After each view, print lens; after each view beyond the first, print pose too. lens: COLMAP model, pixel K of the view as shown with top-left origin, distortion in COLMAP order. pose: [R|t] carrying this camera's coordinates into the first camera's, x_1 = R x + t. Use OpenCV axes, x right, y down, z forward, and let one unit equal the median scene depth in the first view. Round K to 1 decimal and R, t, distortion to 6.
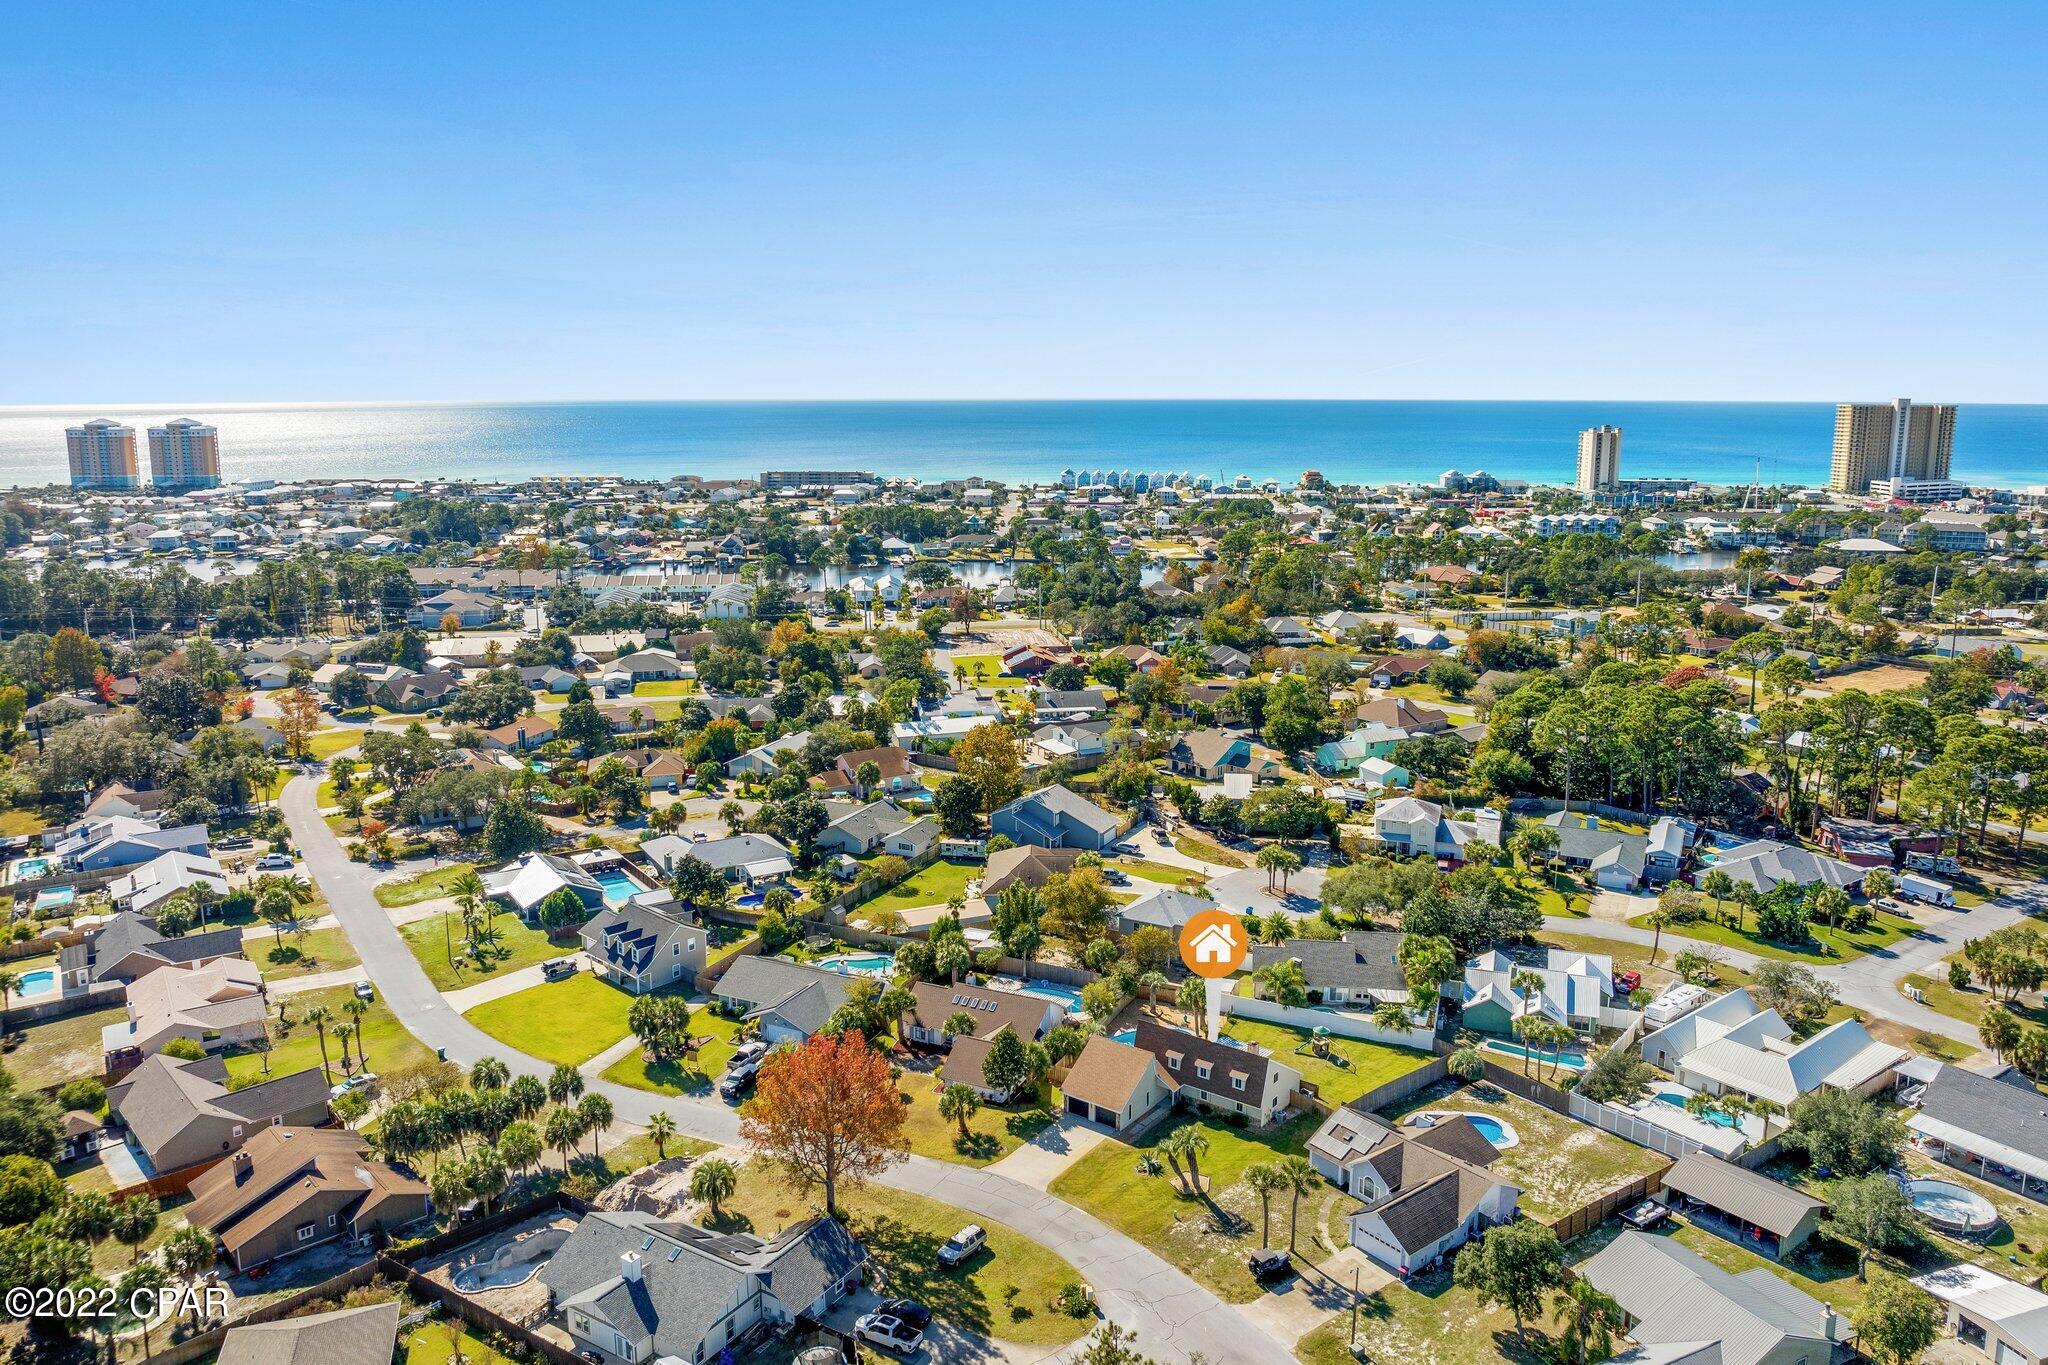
lens RADIAL K [[1427.9, 0, 1024.0], [0, 1427.9, 682.5], [0, 0, 1]] dist [-0.037038, -0.003280]
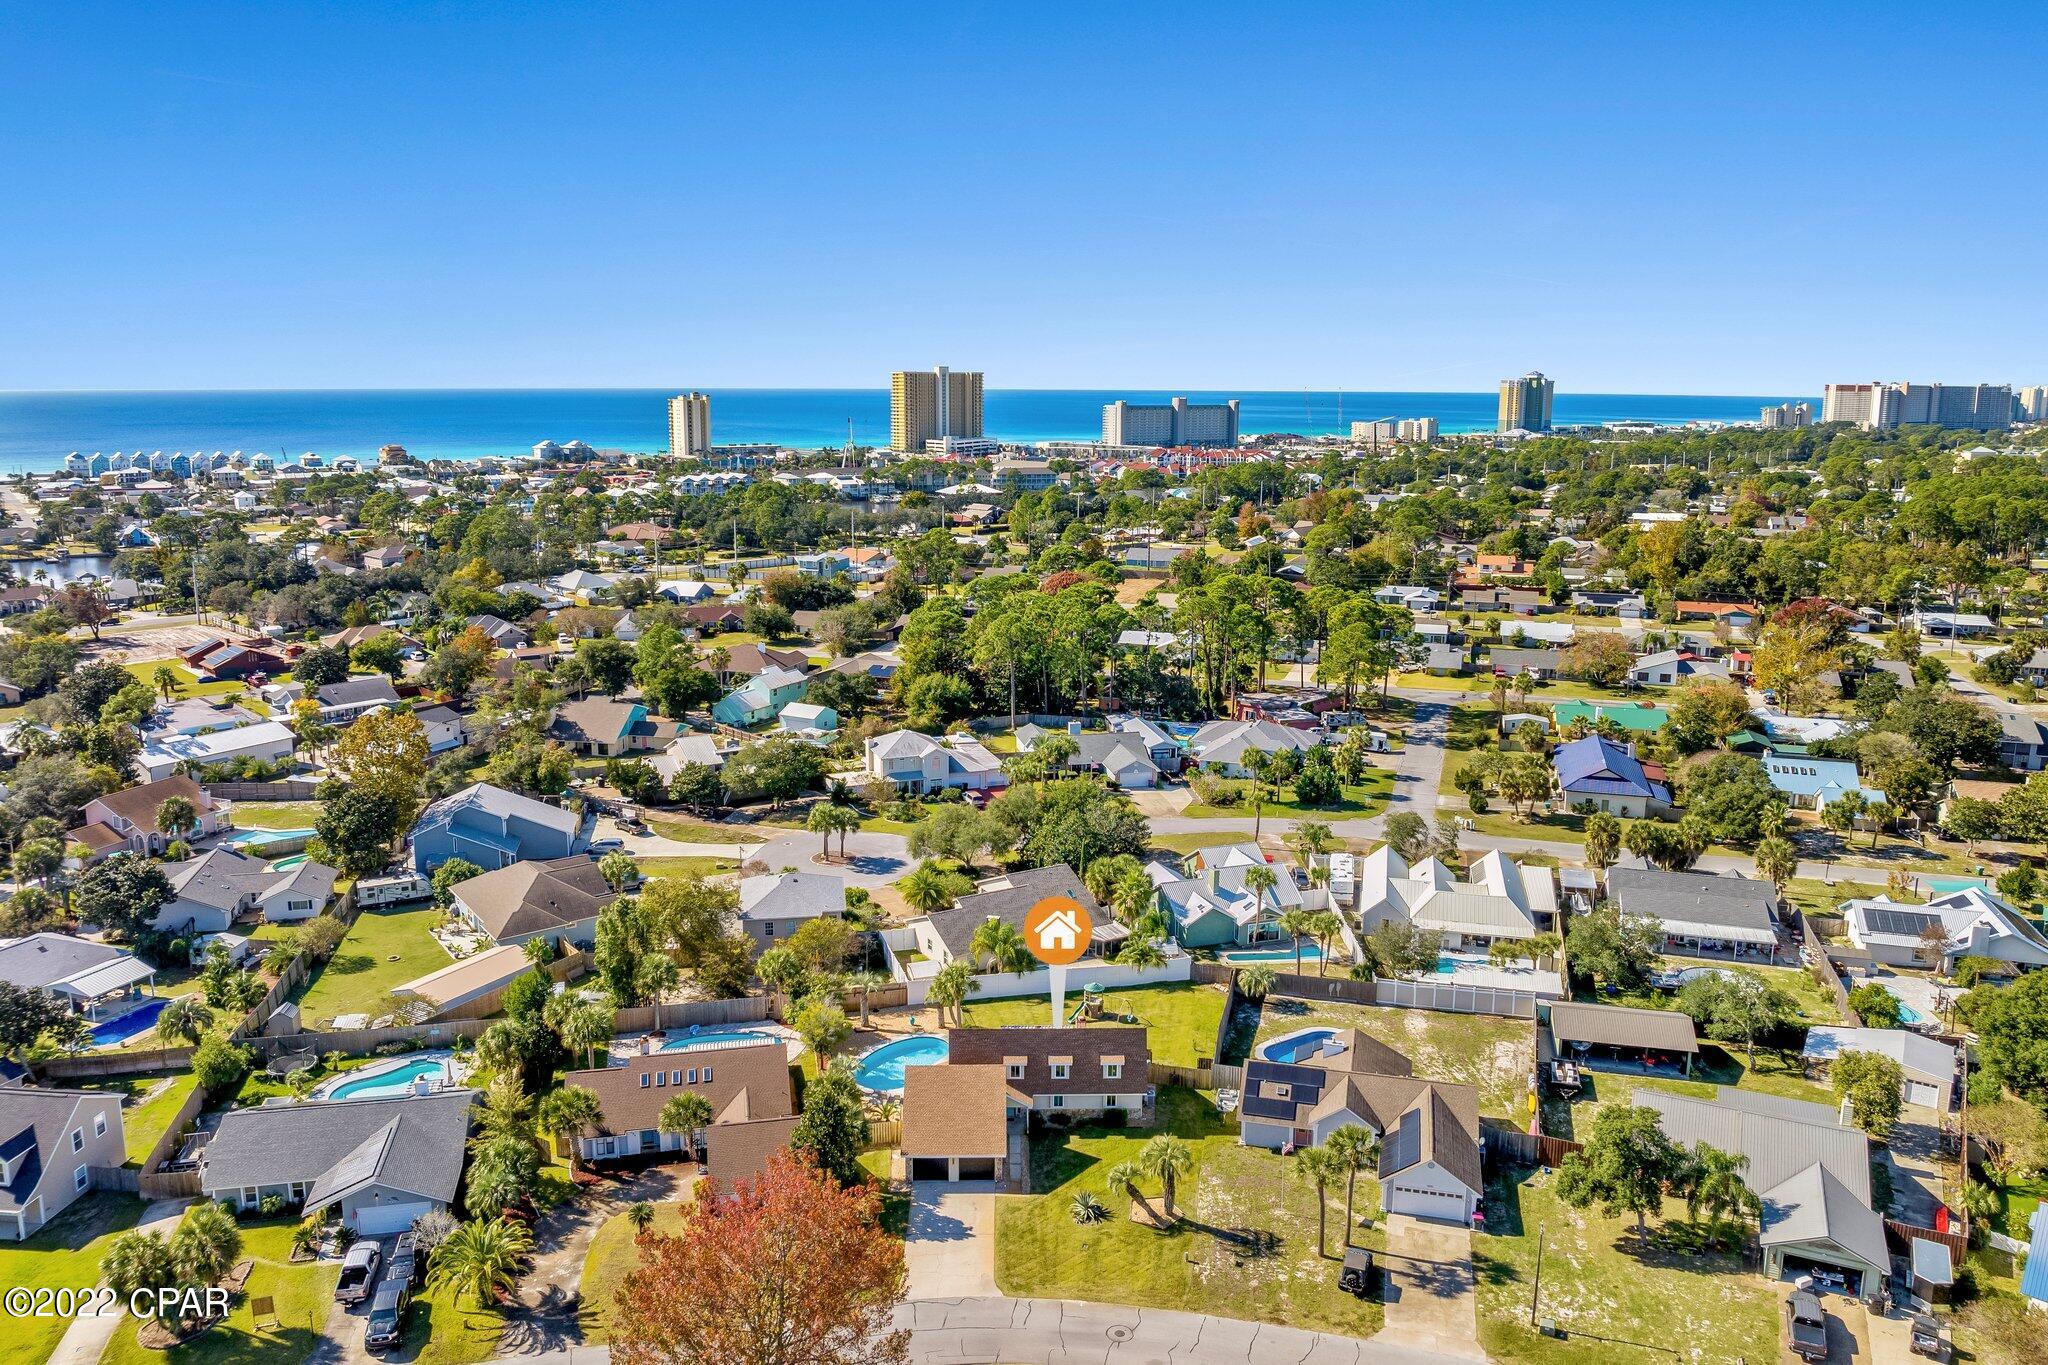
lens RADIAL K [[1427.9, 0, 1024.0], [0, 1427.9, 682.5], [0, 0, 1]] dist [-0.037038, -0.003280]
pose [[0.785093, -0.119714, 0.607698, -0.224690], [0.115620, 0.992223, 0.046093, 0.020609], [-0.608491, 0.034075, 0.792829, 0.274687]]
